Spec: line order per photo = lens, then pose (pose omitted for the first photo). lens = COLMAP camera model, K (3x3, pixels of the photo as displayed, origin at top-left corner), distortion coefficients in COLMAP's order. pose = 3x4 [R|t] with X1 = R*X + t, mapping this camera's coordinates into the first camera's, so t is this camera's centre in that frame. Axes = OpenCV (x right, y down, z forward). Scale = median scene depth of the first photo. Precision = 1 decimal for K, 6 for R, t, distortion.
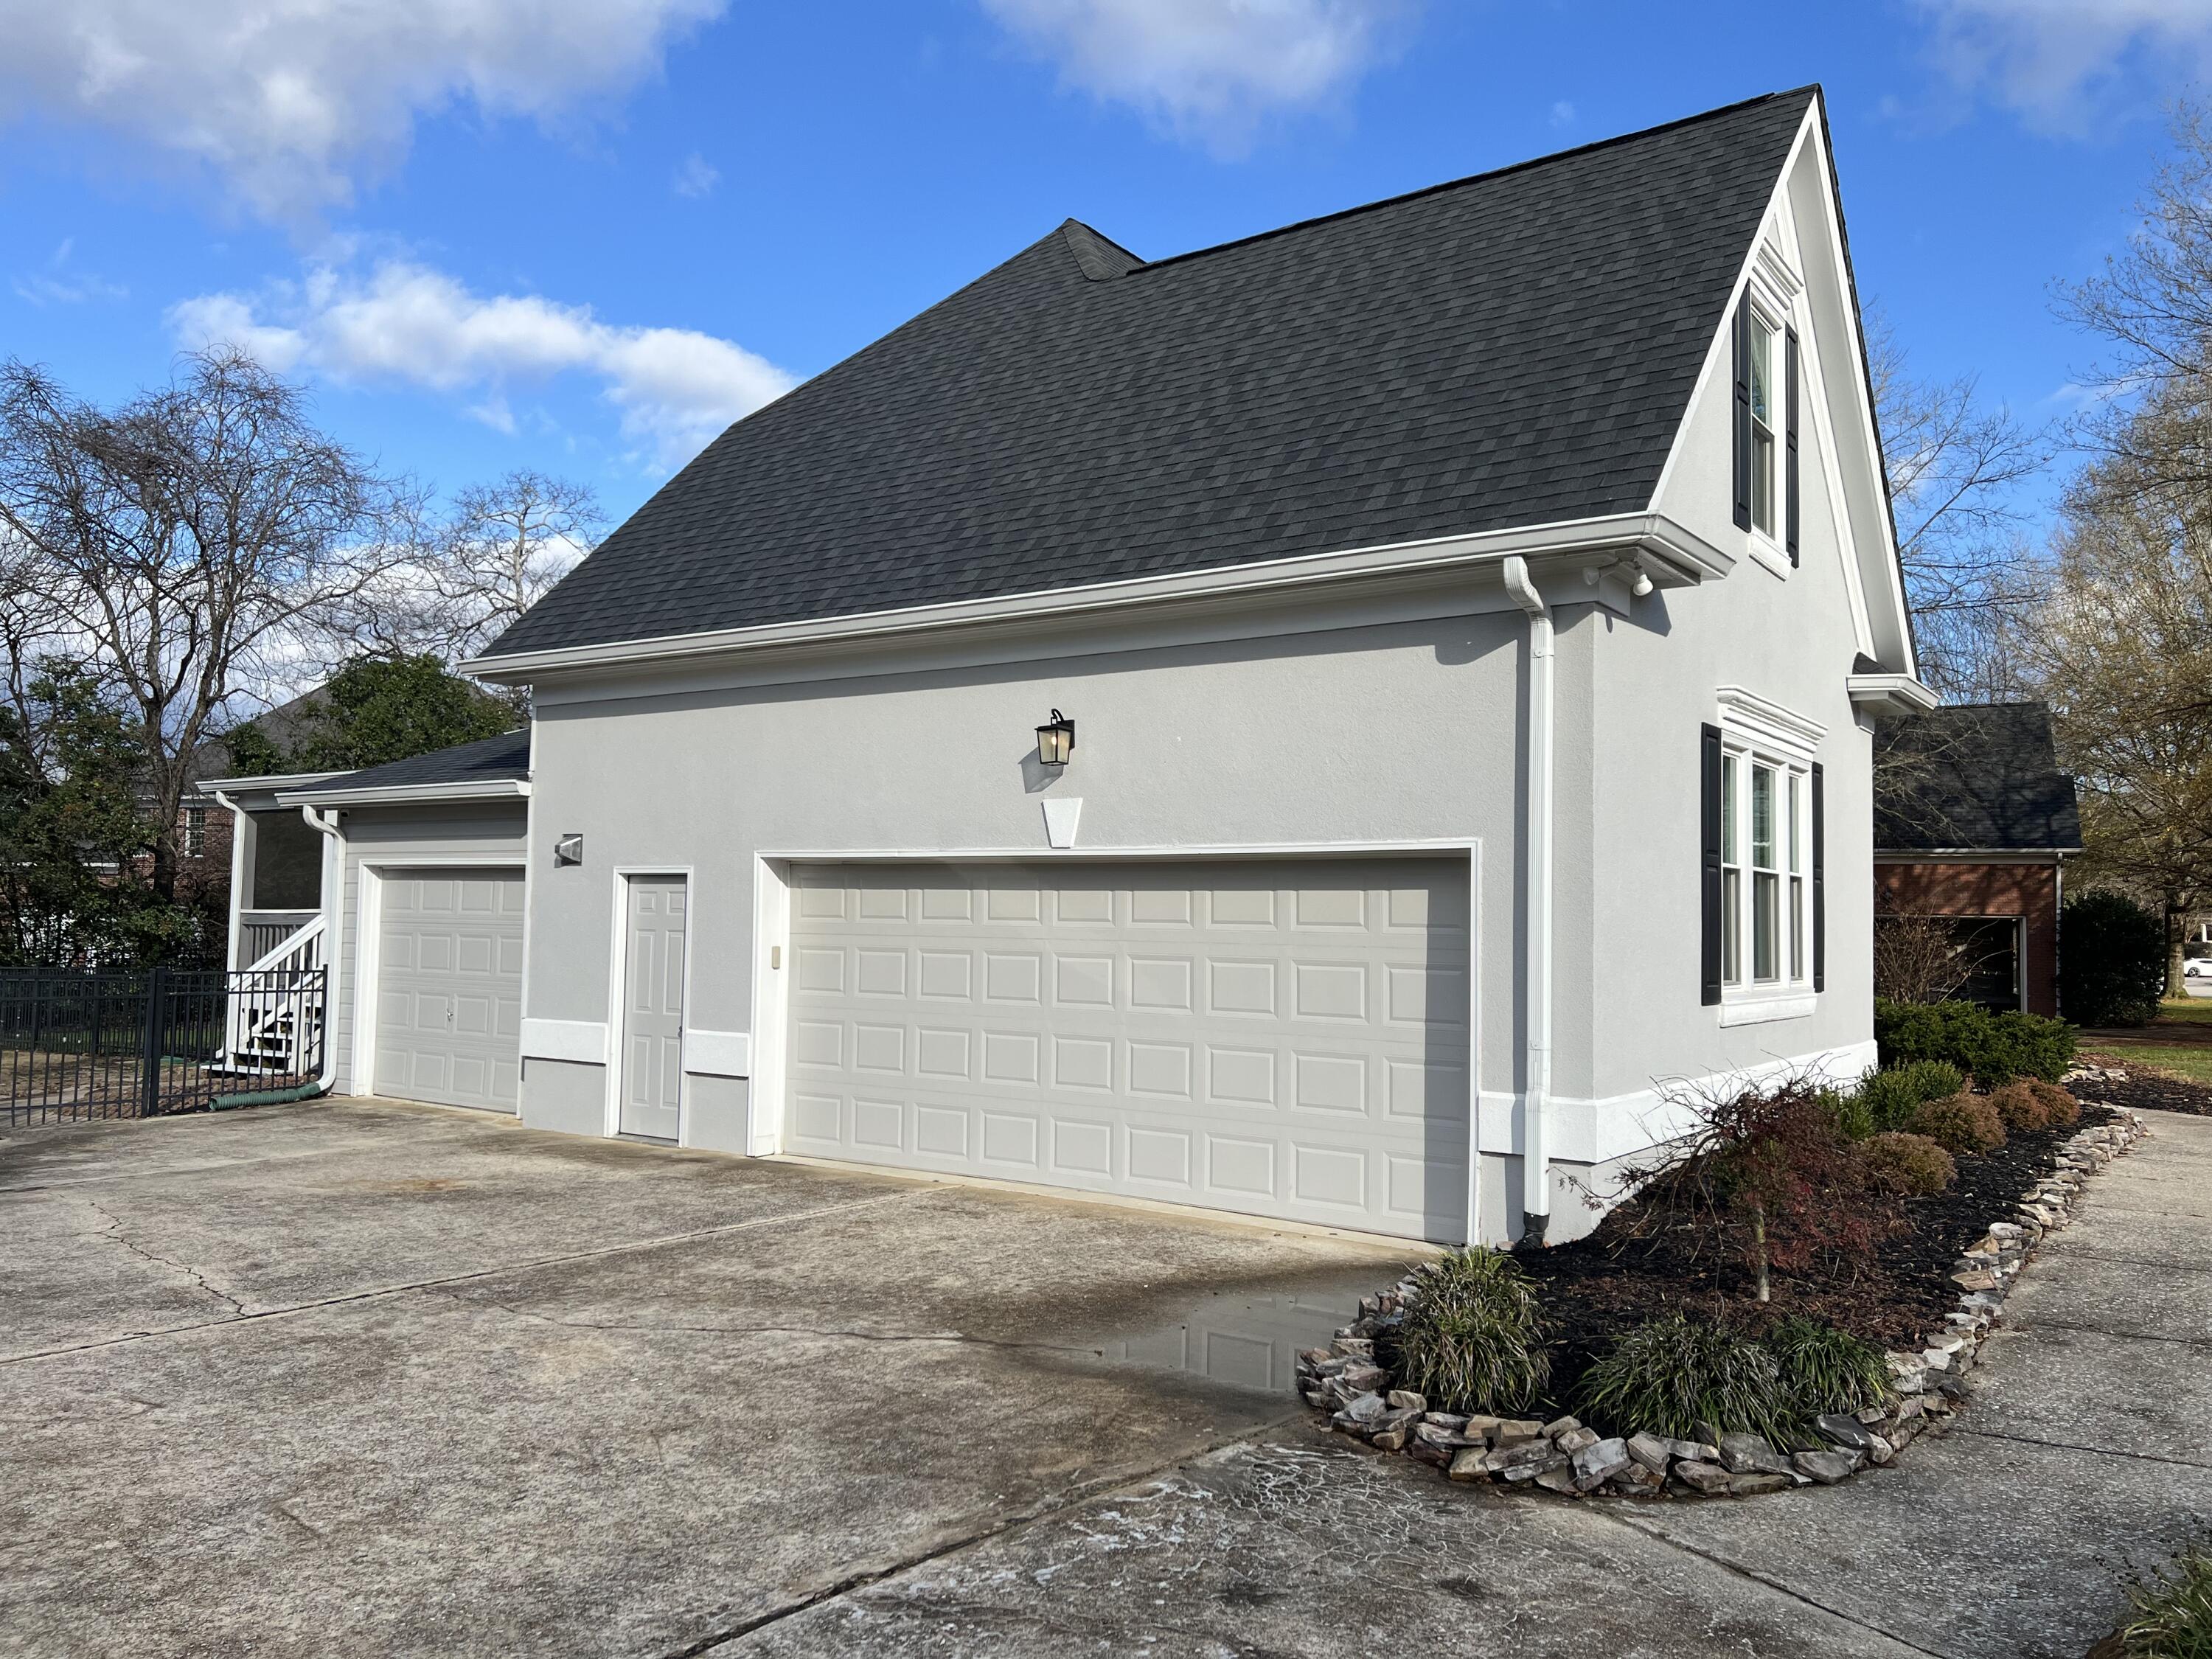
lens RADIAL K [[1673.5, 0, 1106.0], [0, 1673.5, 829.5], [0, 0, 1]] dist [0.001230, -0.001345]
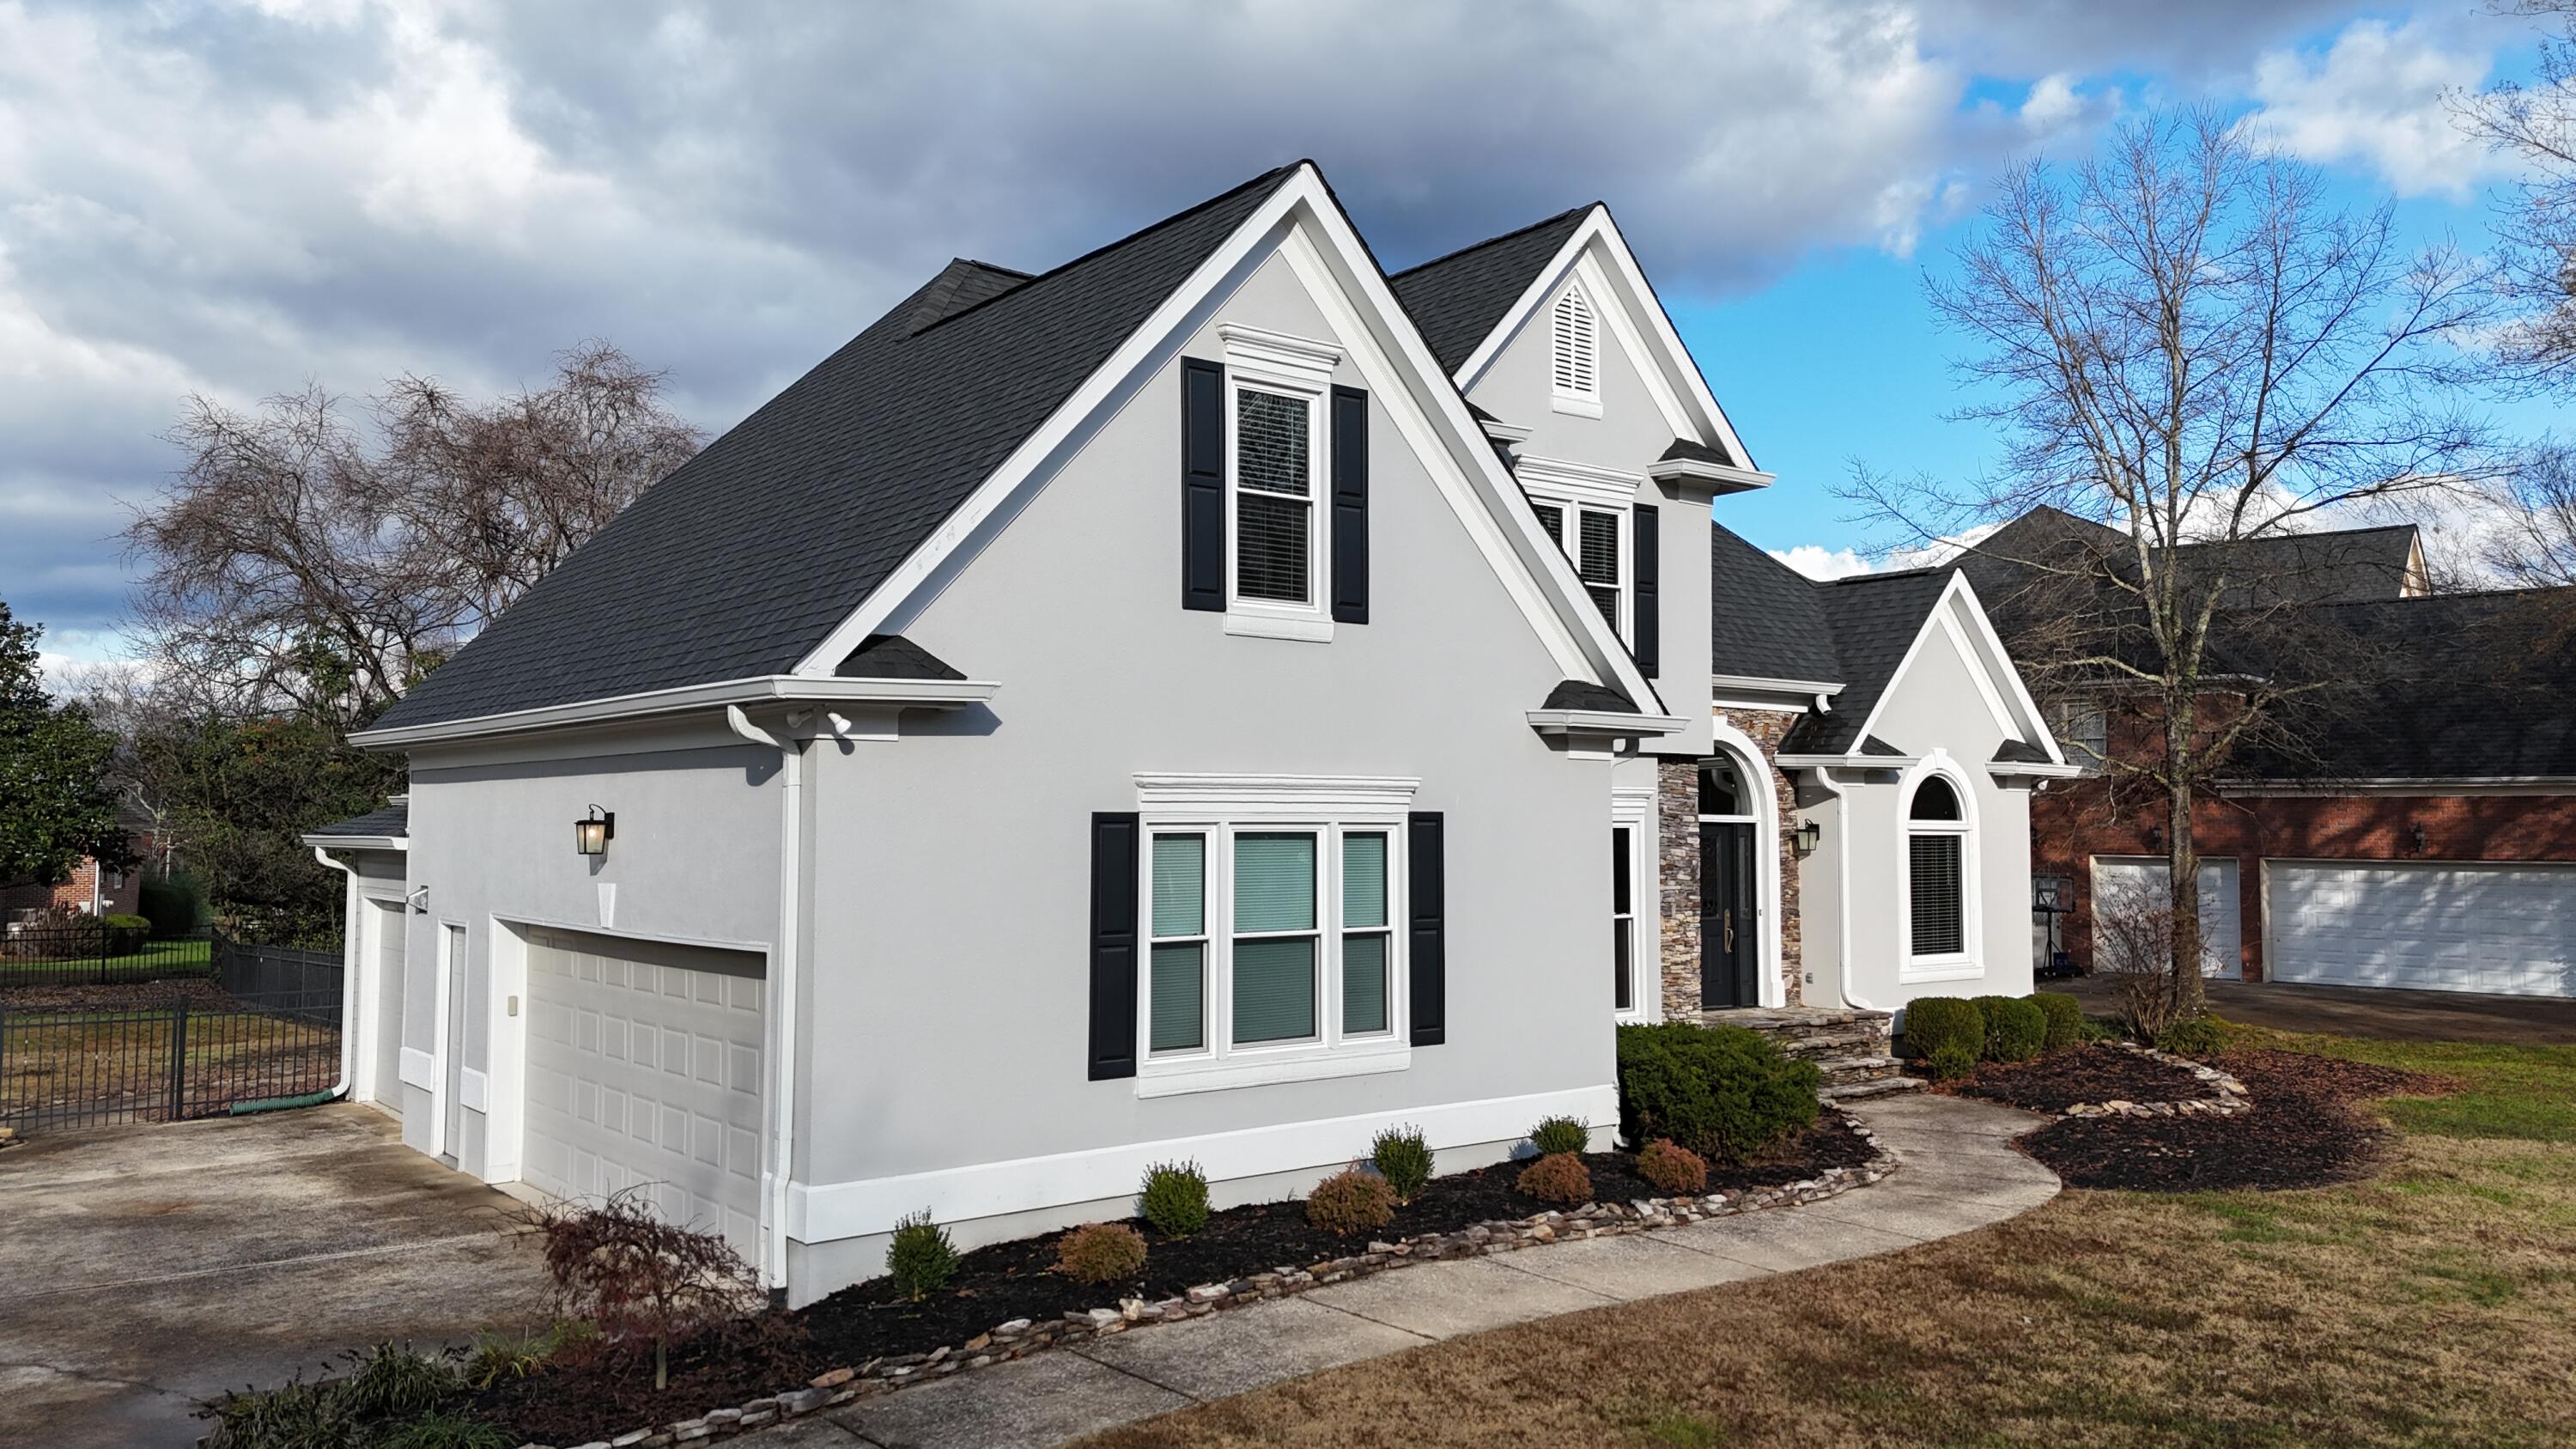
lens RADIAL K [[1913.6, 0, 1288.0], [0, 1913.6, 724.5], [0, 0, 1]] dist [0.007764, 0.002516]
pose [[0.959977, -0.033815, -0.278029, 0.592255], [0.033880, 0.999415, -0.004573, -0.078663], [0.278021, -0.005030, 0.960562, -0.090421]]
